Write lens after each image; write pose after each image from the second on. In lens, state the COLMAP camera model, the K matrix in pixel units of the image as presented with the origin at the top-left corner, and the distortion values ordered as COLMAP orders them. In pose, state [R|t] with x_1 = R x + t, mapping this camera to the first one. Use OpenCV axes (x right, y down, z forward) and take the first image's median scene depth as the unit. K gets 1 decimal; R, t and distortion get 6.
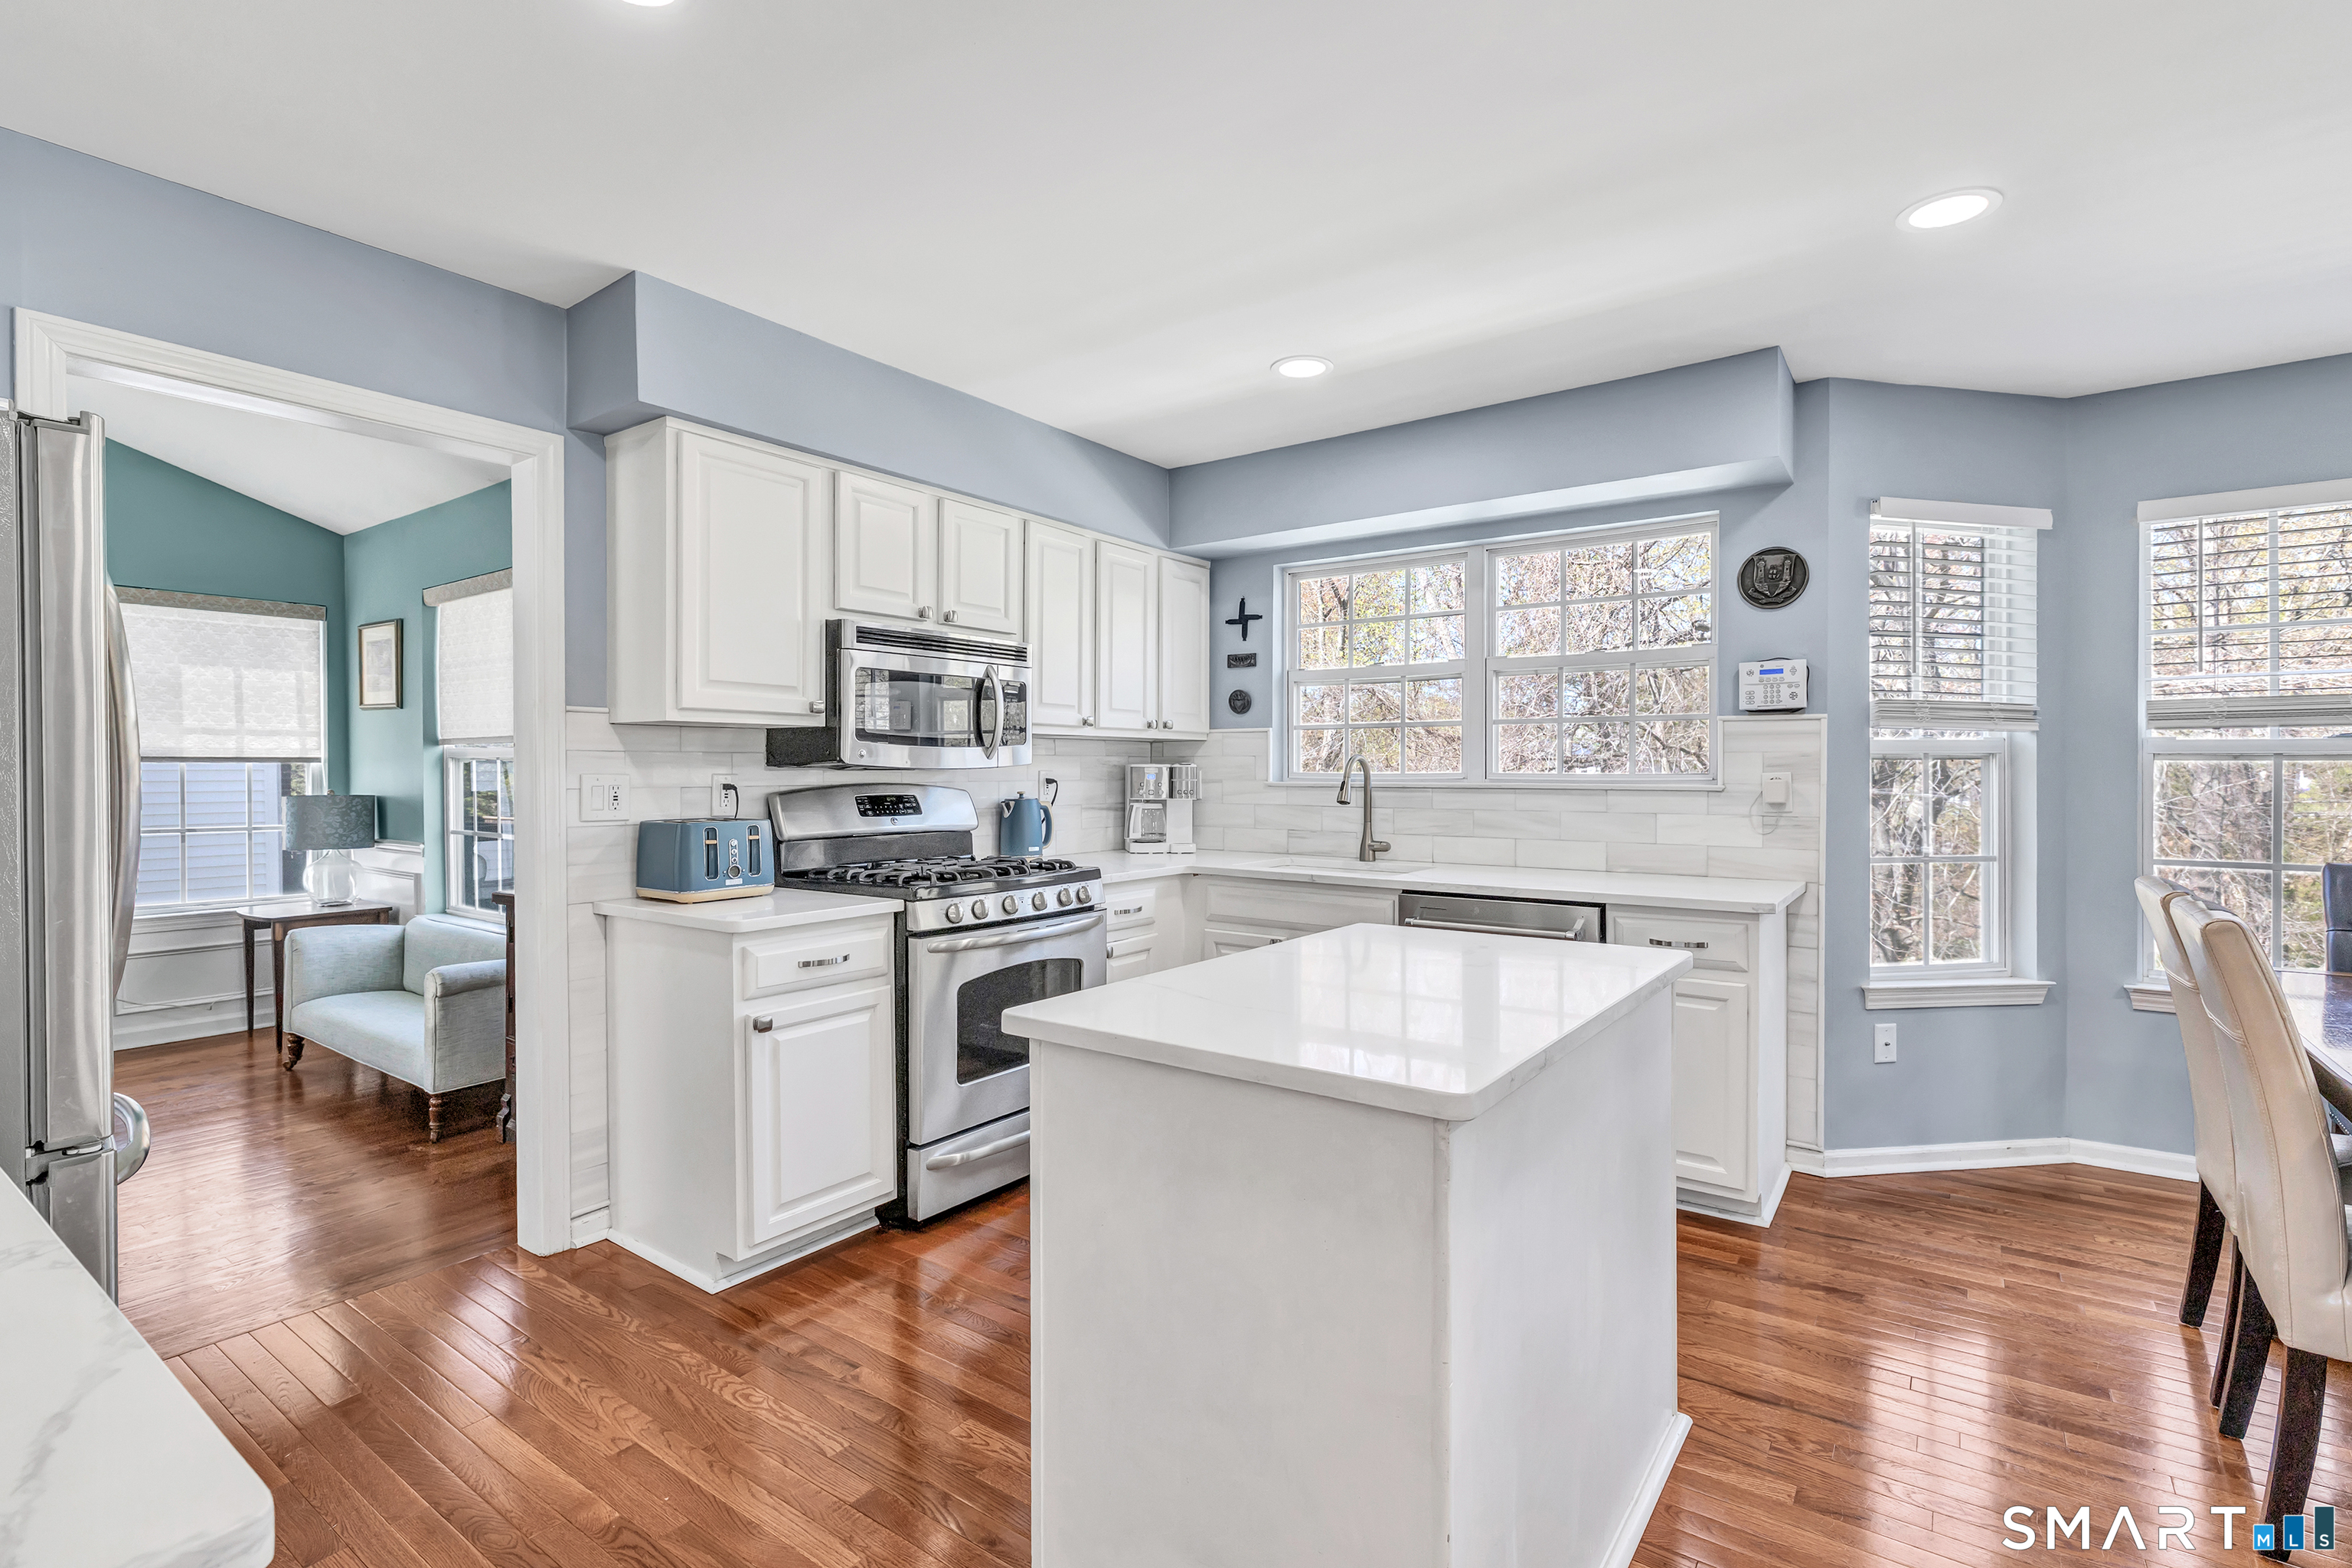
lens RADIAL K [[1095.7, 0, 1180.4], [0, 1095.7, 783.0], [0, 0, 1]] dist [0.005130, 0.000298]
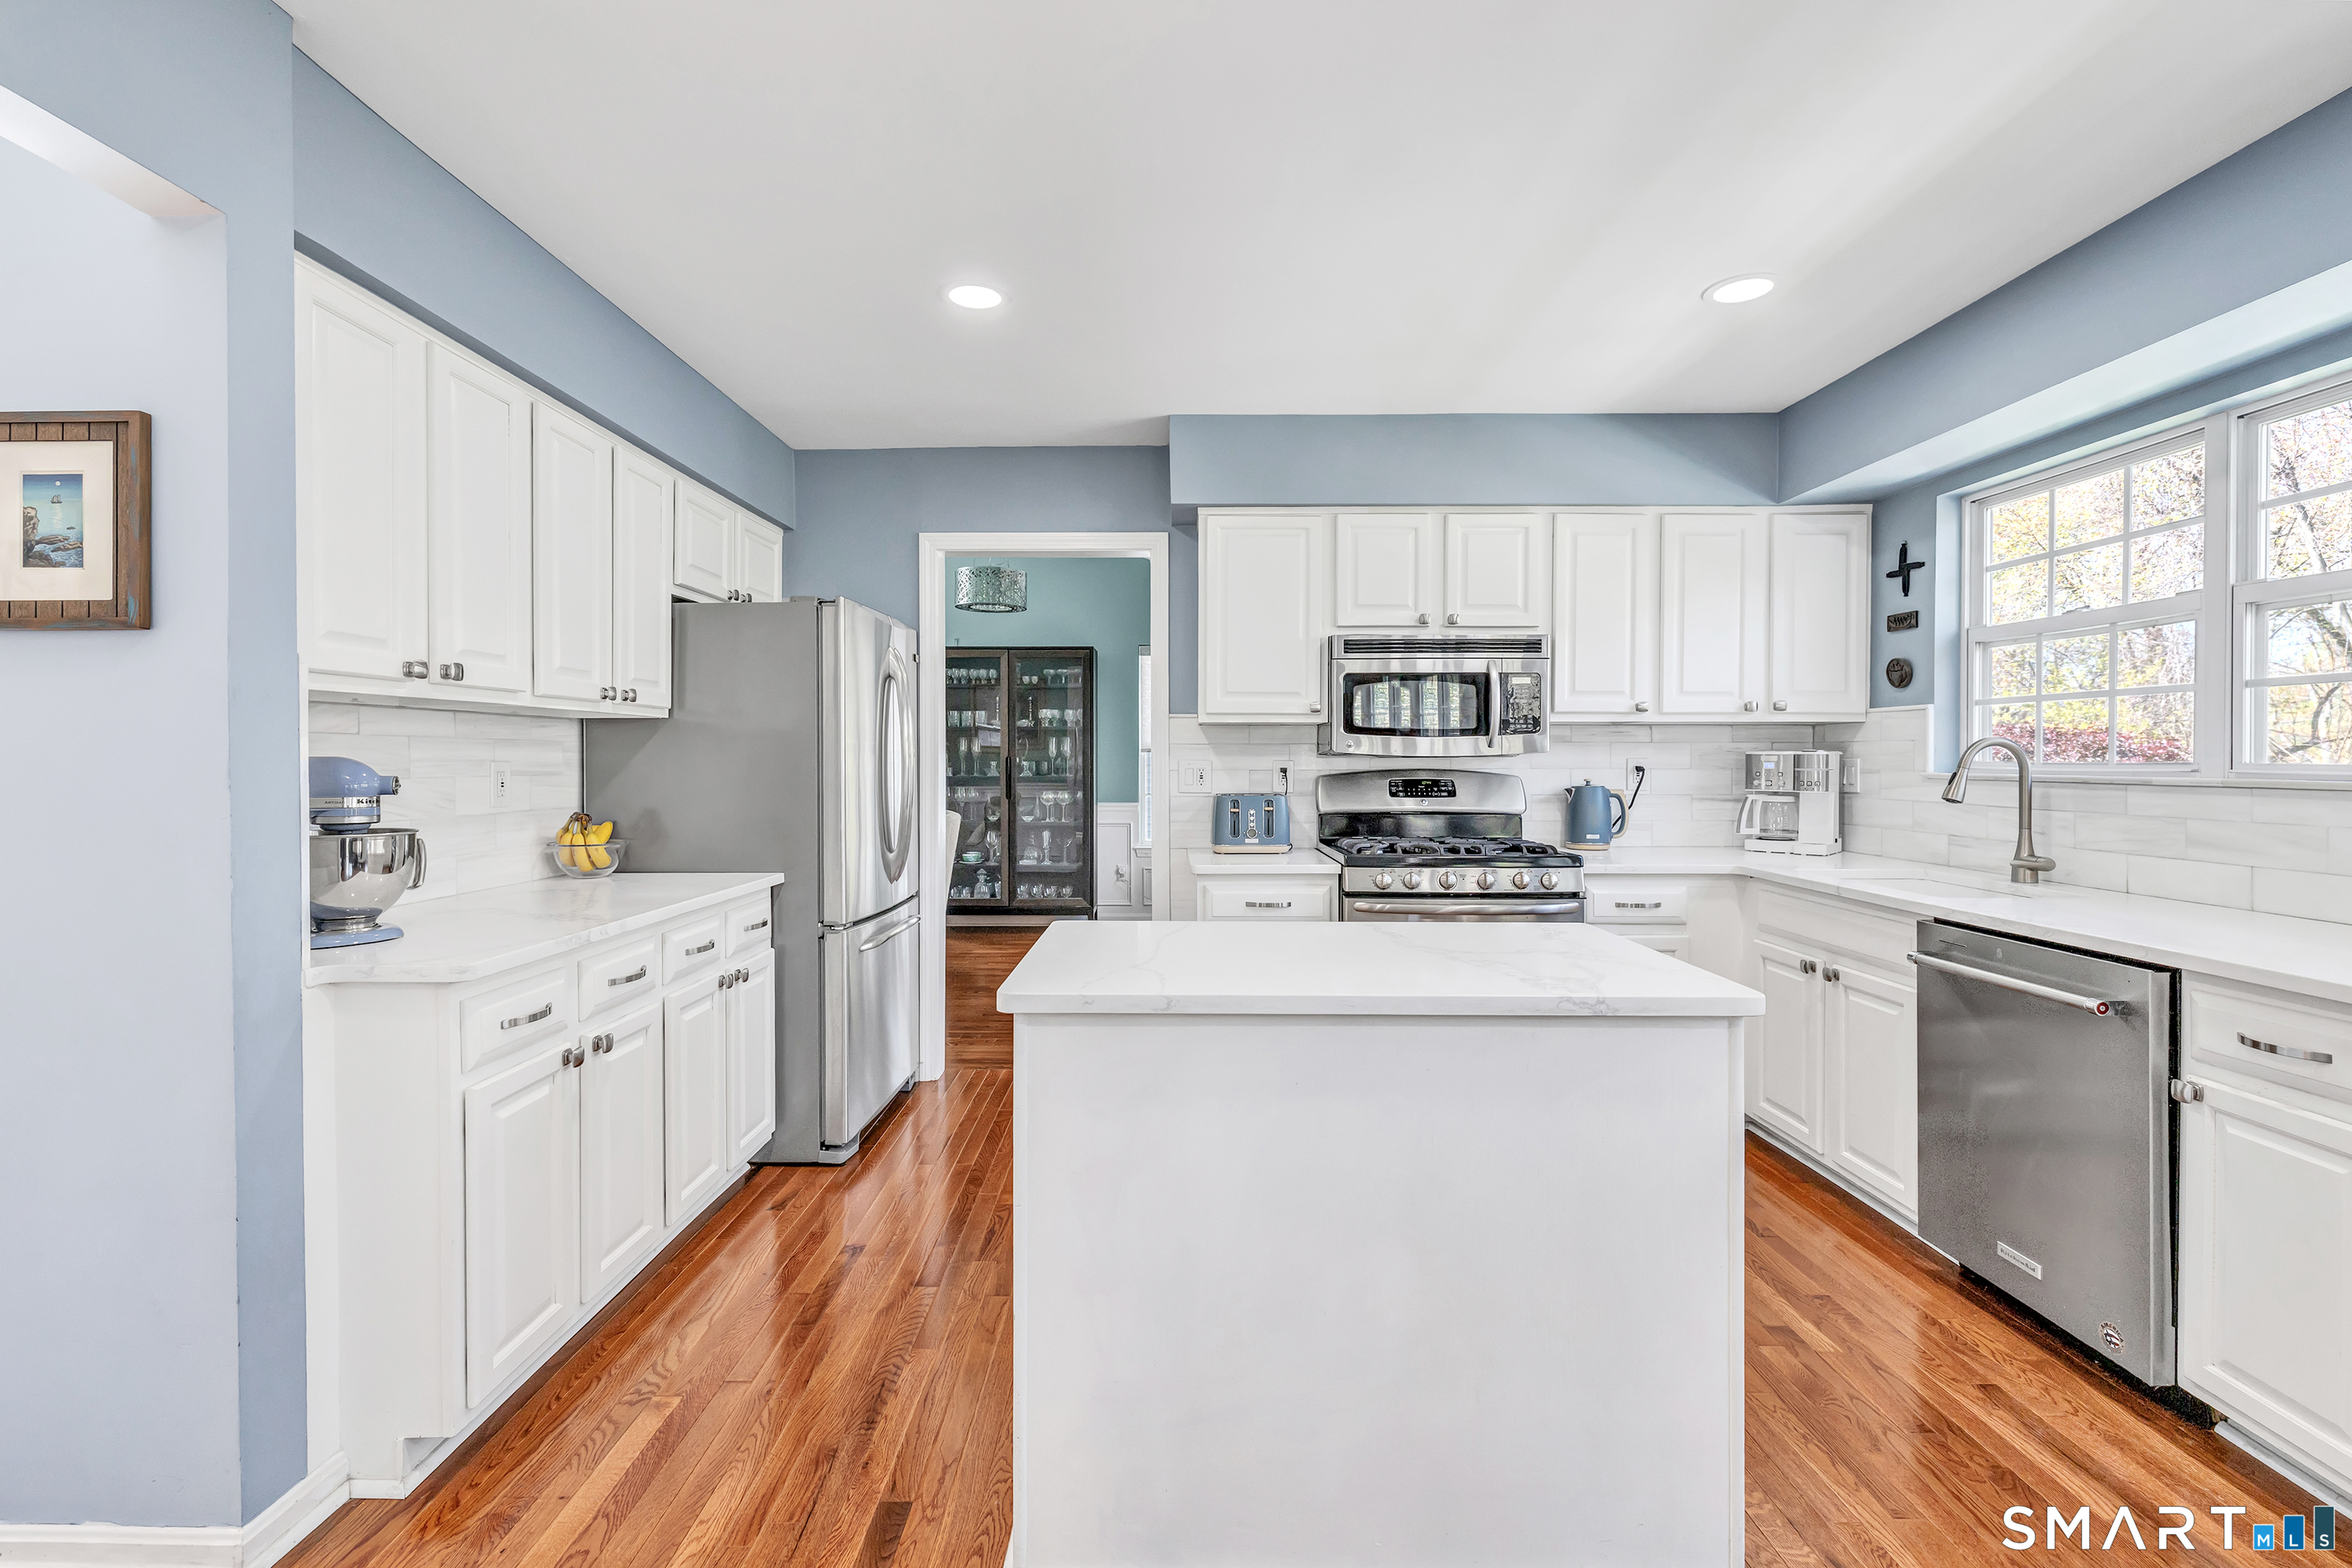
lens RADIAL K [[1052.6, 0, 1164.7], [0, 1052.6, 770.9], [0, 0, 1]] dist [-0.000136, 0.001563]
pose [[0.567173, 0.011441, -0.823520, 0.440891], [-0.010219, 0.999924, 0.006854, -0.002325], [0.823536, 0.004528, 0.567247, 0.133909]]
